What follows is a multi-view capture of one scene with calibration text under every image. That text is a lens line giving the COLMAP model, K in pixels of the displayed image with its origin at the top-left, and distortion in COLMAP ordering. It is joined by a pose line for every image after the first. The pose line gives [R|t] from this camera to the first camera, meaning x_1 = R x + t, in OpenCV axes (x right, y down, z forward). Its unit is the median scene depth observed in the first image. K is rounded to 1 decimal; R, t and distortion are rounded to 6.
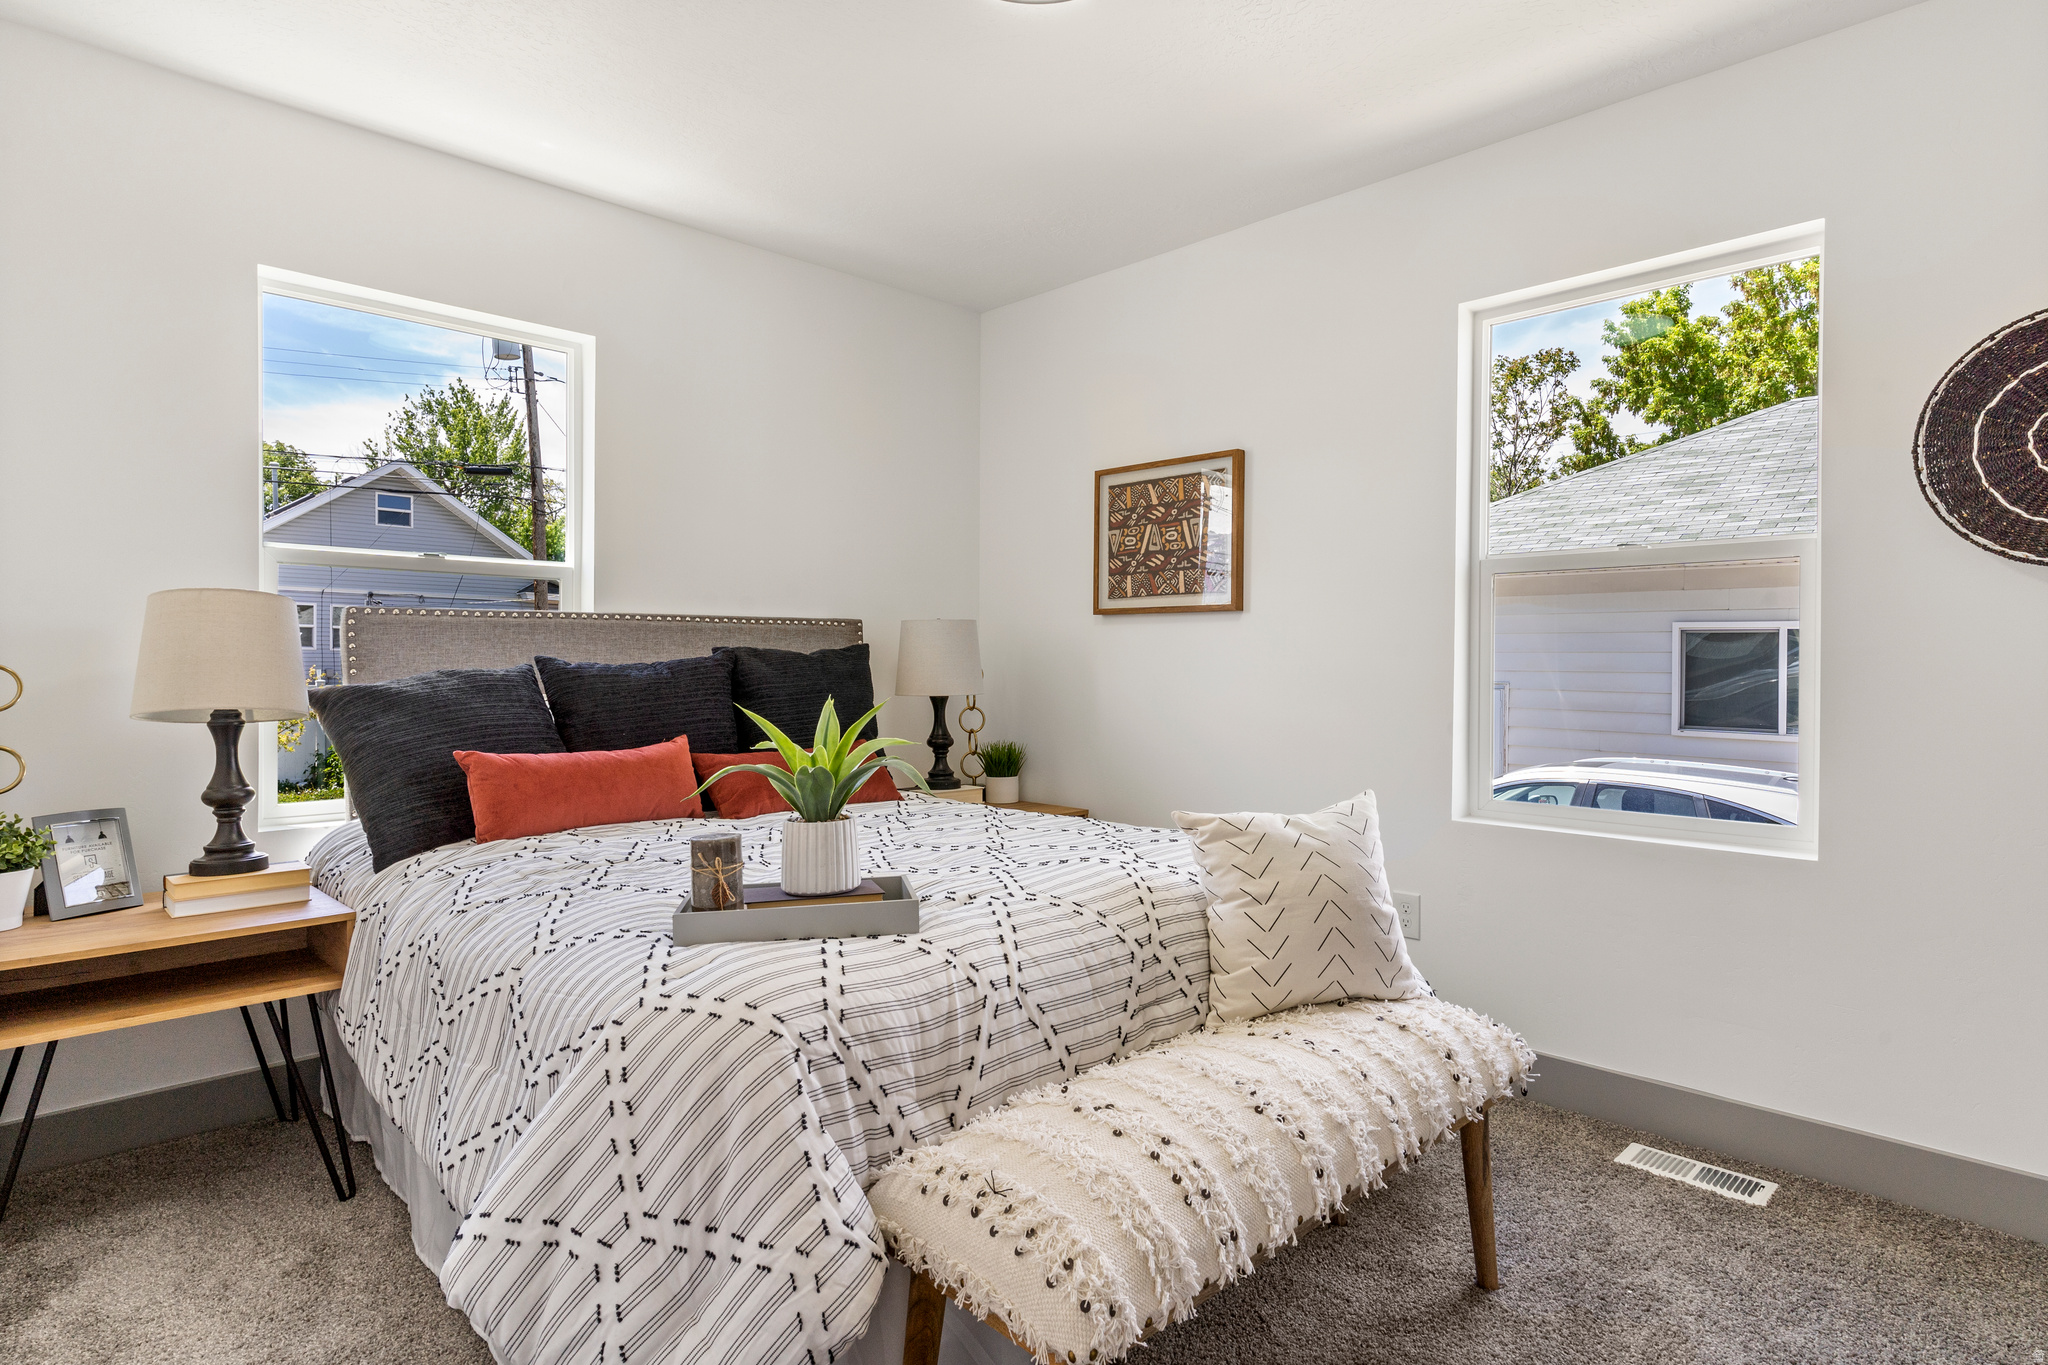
lens RADIAL K [[1084.0, 0, 1063.5], [0, 1084.0, 696.0], [0, 0, 1]] dist [-0.001058, -0.001565]
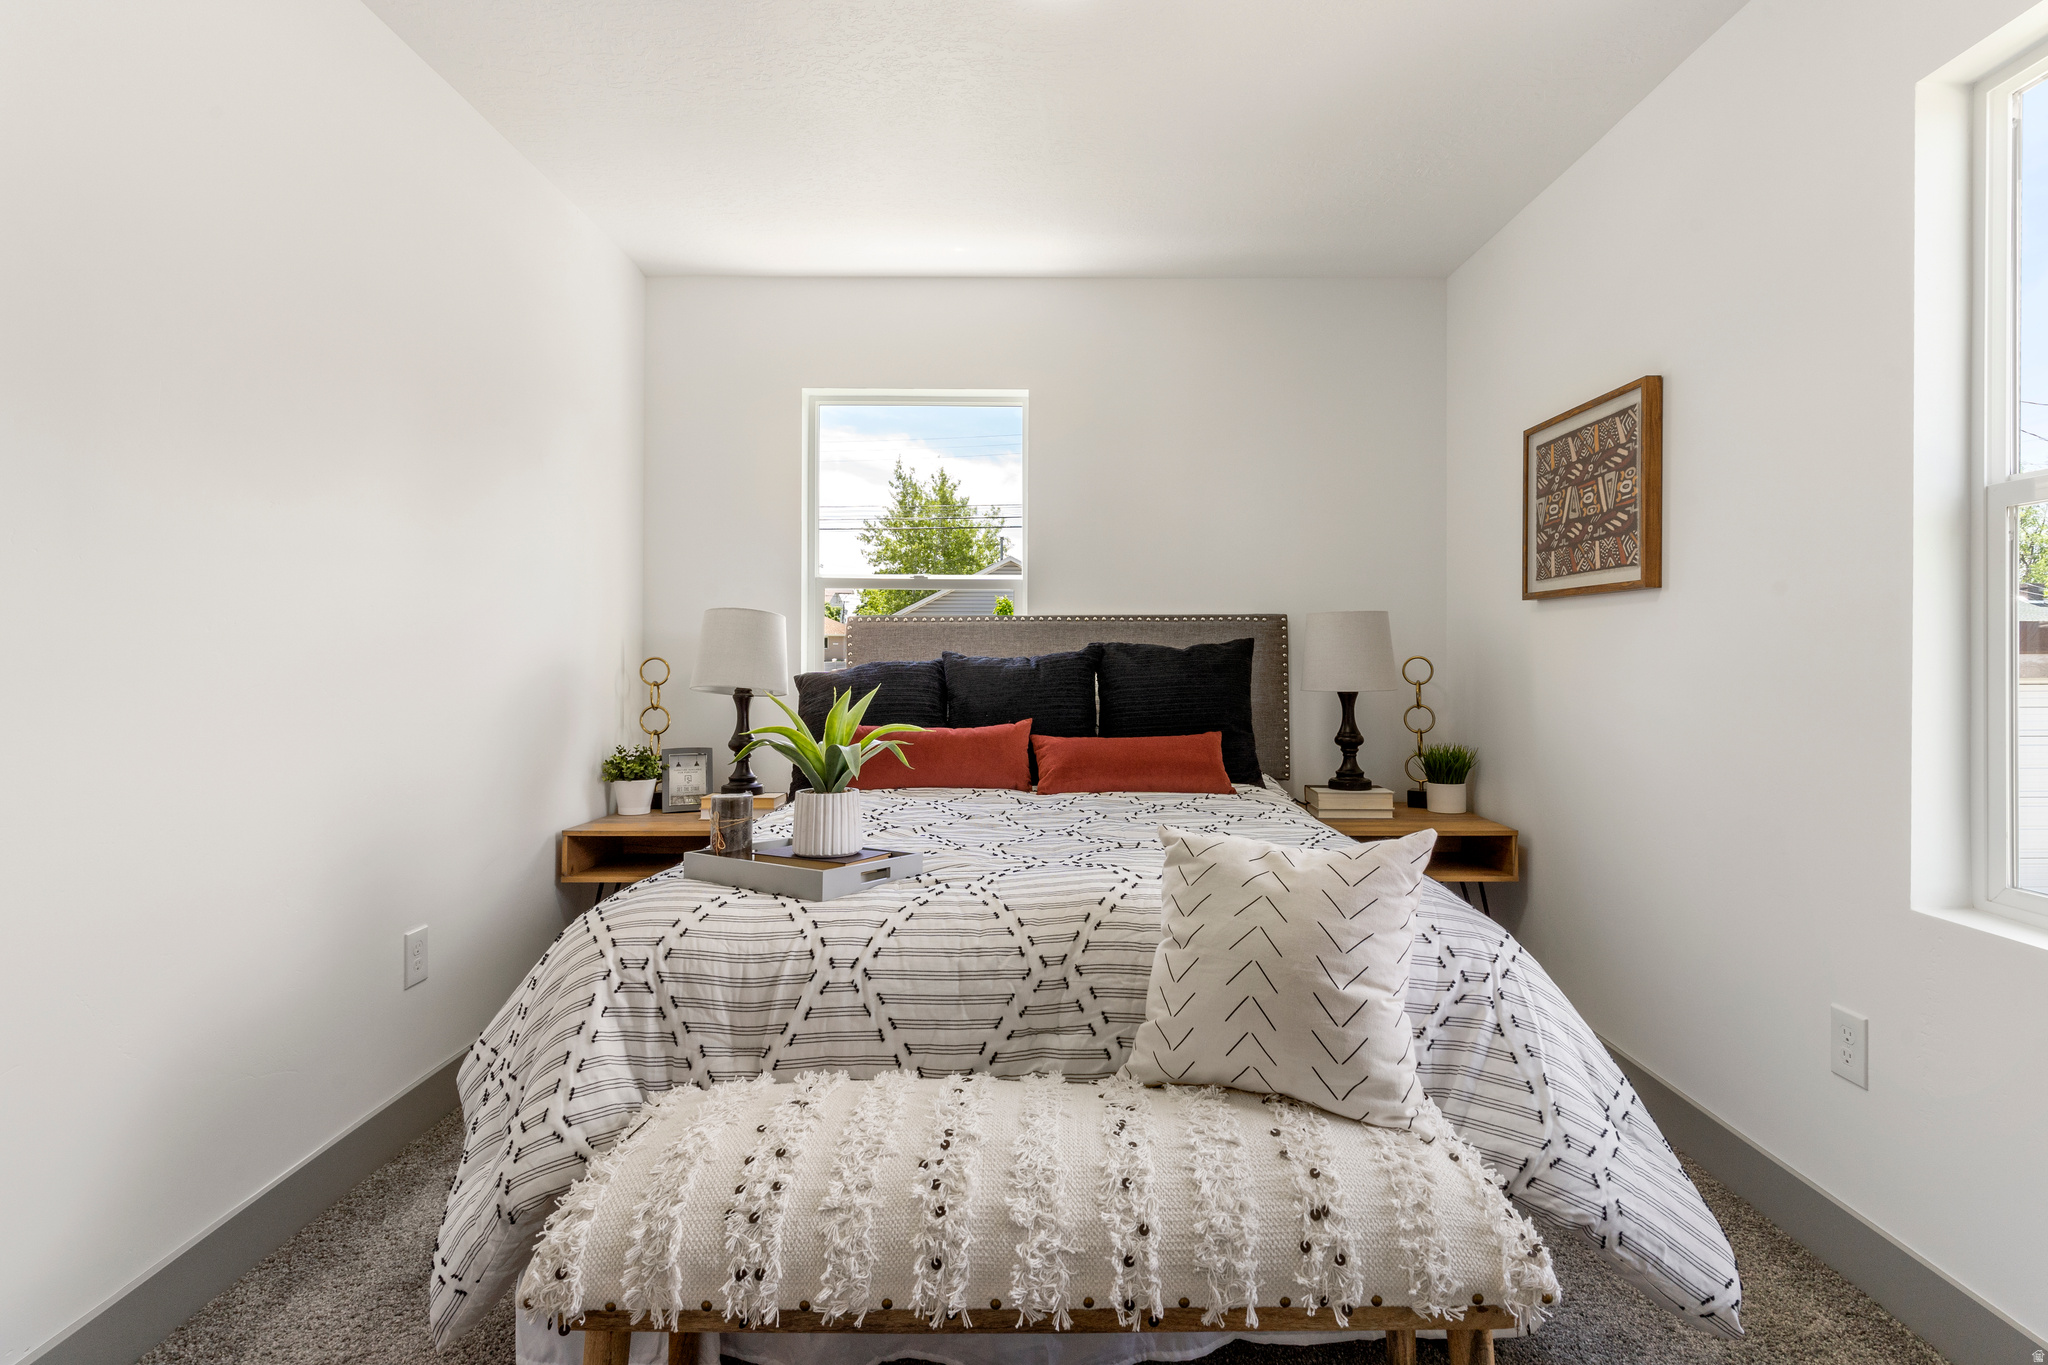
lens RADIAL K [[990.9, 0, 1027.6], [0, 990.9, 664.7], [0, 0, 1]] dist [-0.000086, -0.000115]
pose [[0.712184, 0.005274, -0.701973, 0.525192], [-0.022202, 0.999641, -0.015015, -0.007587], [0.701641, 0.026279, 0.712046, 0.315280]]
